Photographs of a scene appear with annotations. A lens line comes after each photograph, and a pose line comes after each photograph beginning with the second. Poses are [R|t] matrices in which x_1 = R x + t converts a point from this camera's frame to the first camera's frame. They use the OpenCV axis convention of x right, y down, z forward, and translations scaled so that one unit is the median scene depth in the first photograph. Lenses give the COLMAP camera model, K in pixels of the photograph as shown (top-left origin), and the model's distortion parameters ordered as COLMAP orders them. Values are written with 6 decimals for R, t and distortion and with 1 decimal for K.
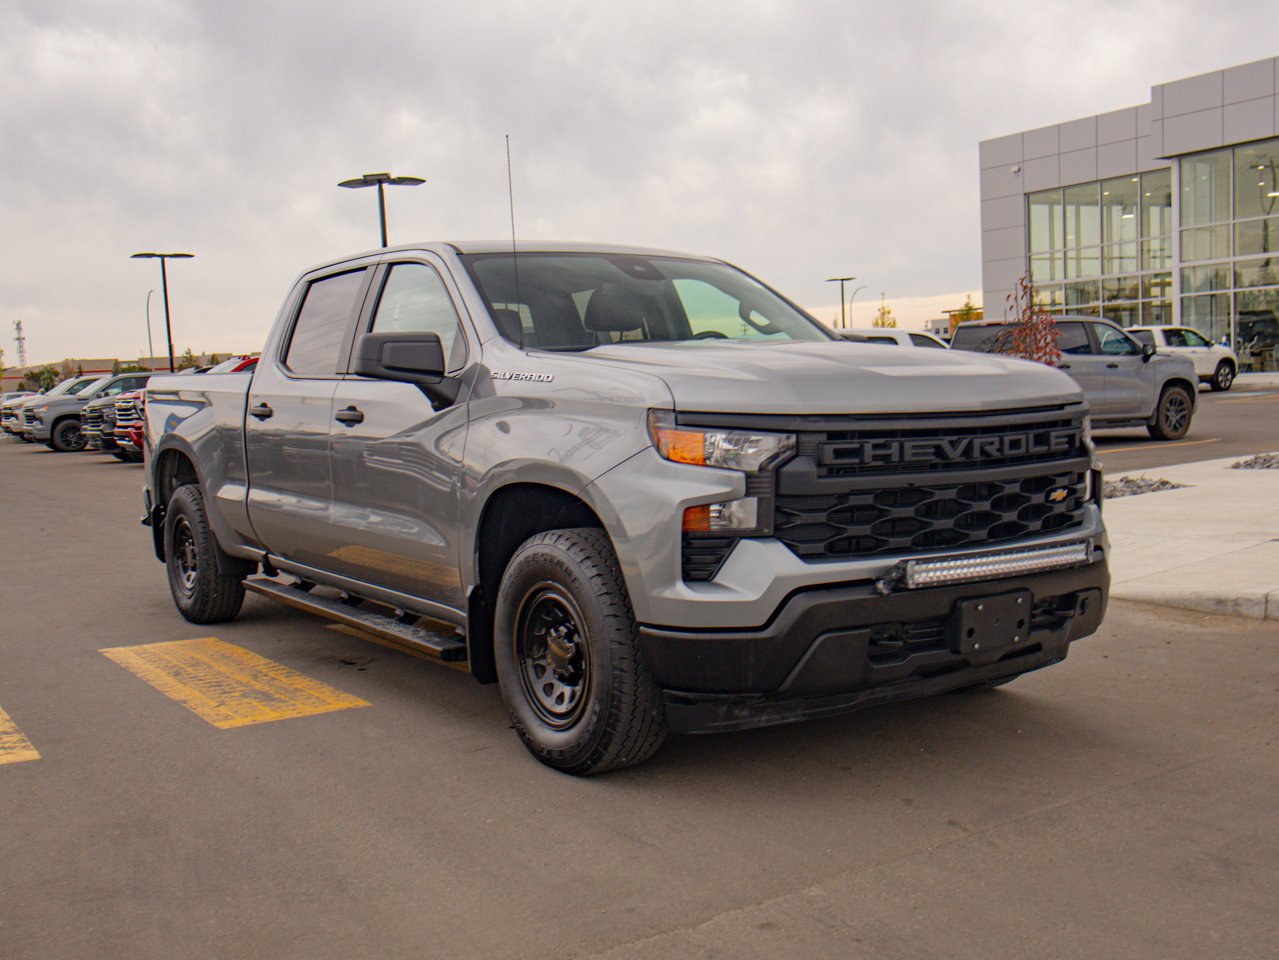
lens RADIAL K [[1335.3, 0, 635.0], [0, 1335.3, 507.5], [0, 0, 1]] dist [0.025837, 0.000000]
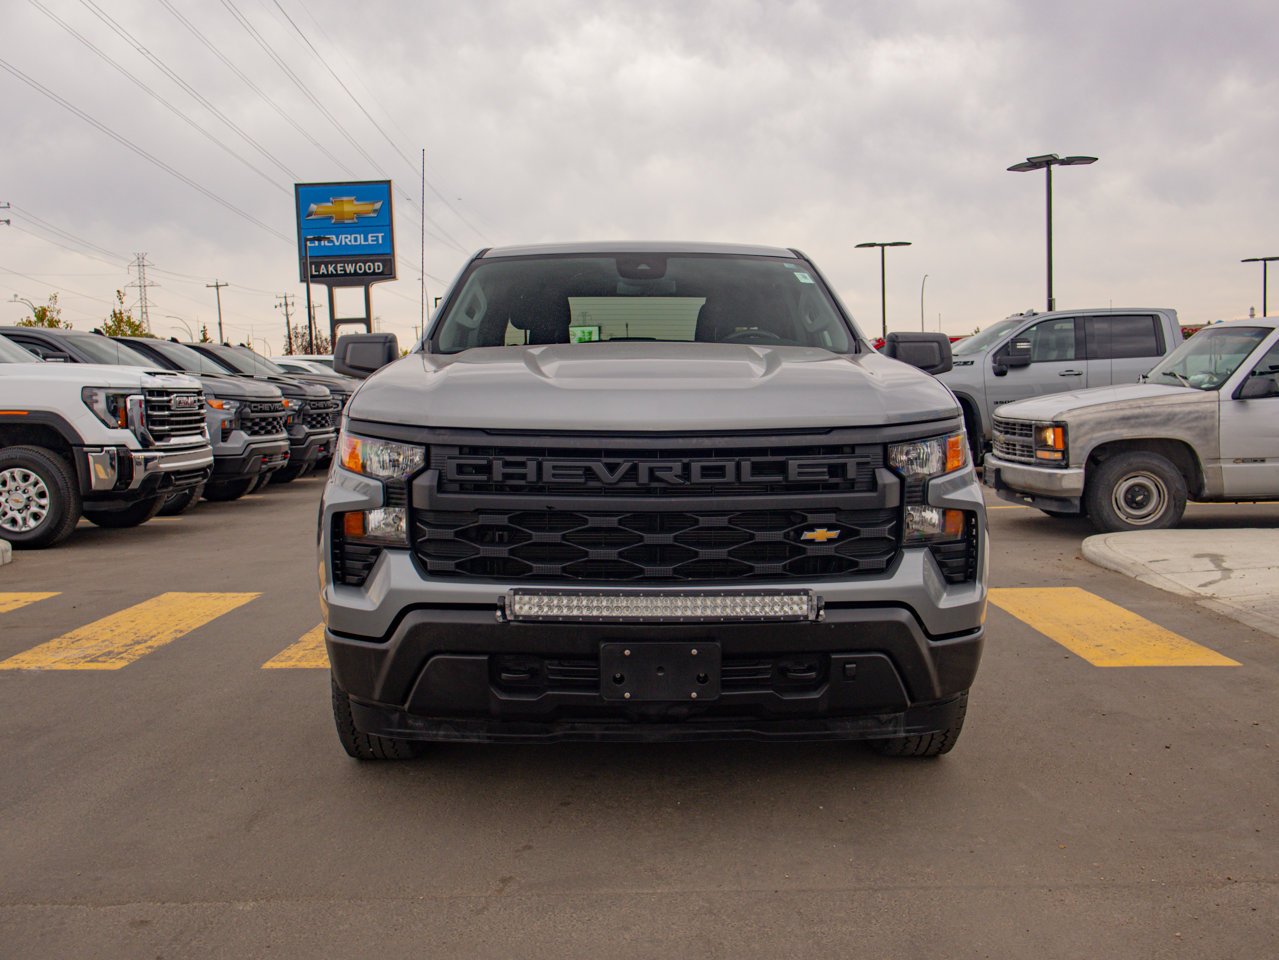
lens RADIAL K [[1279.0, 0, 625.5], [0, 1279.0, 493.4], [0, 0, 1]] dist [0.044325, 0.000000]
pose [[0.831743, 0.074175, -0.550183, 0.712558], [-0.068992, 0.997162, 0.030137, -0.055605], [0.550857, 0.012892, 0.834500, 0.284380]]
